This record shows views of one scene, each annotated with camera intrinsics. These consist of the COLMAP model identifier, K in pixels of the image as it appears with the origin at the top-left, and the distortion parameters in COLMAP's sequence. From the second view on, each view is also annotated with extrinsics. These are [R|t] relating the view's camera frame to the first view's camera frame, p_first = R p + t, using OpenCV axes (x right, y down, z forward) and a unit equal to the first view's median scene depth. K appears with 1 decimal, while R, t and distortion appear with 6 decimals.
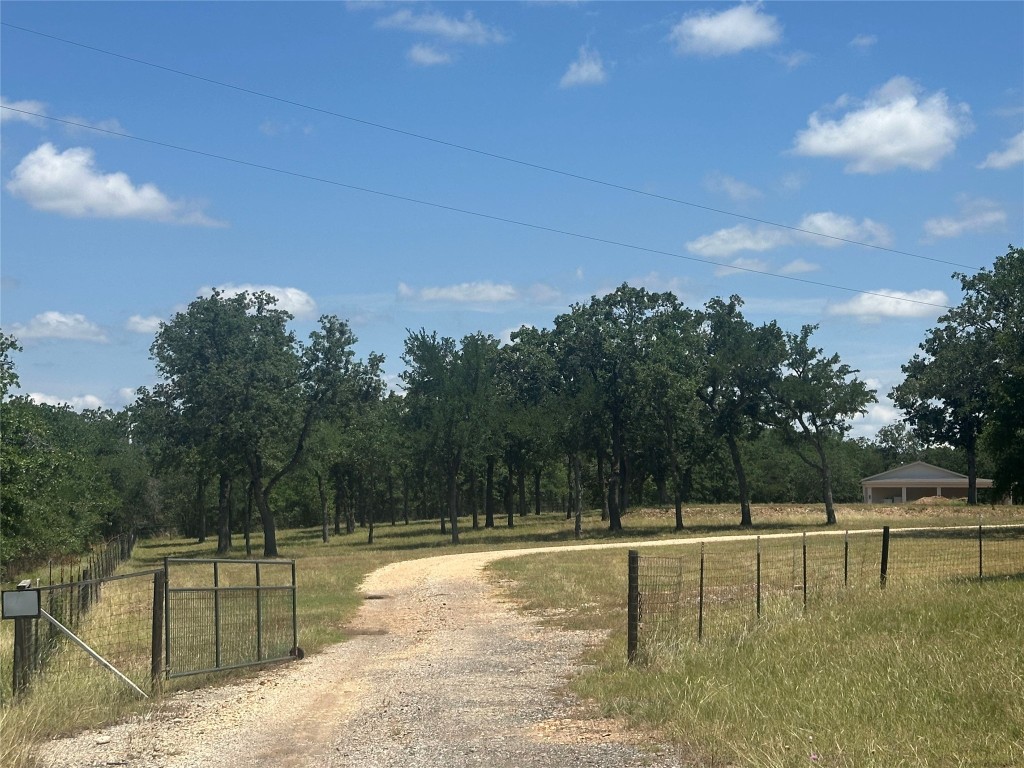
lens RADIAL K [[1853.5, 0, 511.8], [0, 1853.5, 384.2], [0, 0, 1]] dist [0.008030, 0.000000]
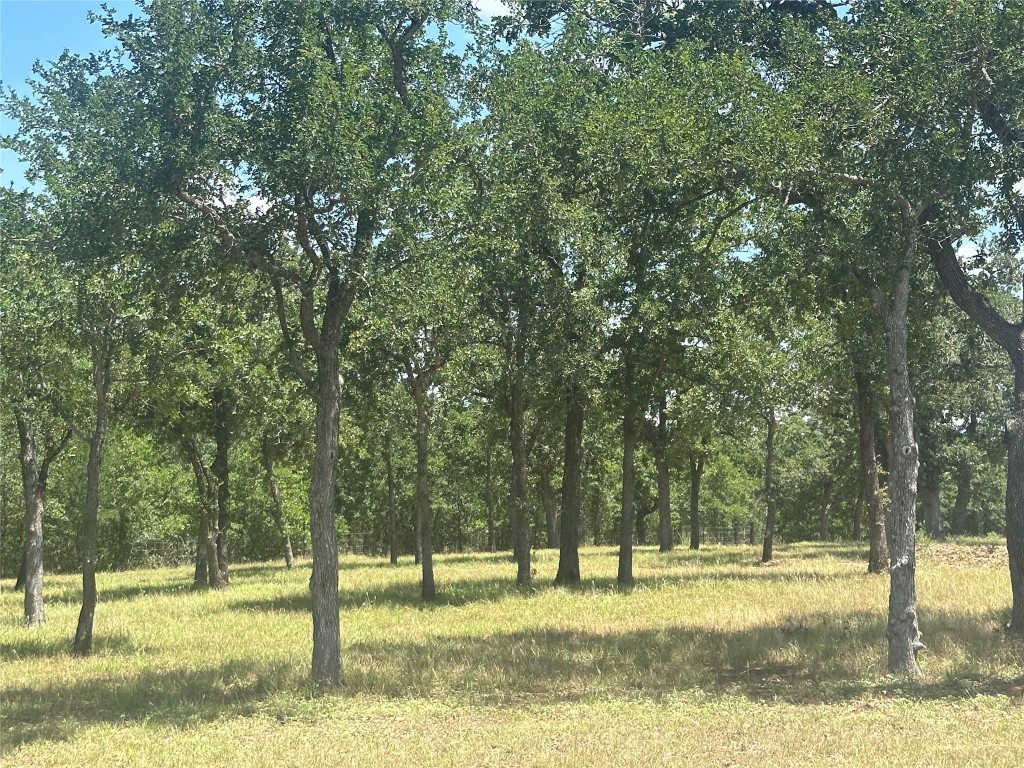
lens RADIAL K [[1853.5, 0, 512.2], [0, 1853.5, 384.3], [0, 0, 1]] dist [0.008030, 0.000000]
pose [[0.996250, 0.020771, -0.083992, 0.005206], [-0.021978, 0.999668, -0.013476, 0.029819], [0.083684, 0.015272, 0.996375, 0.439414]]
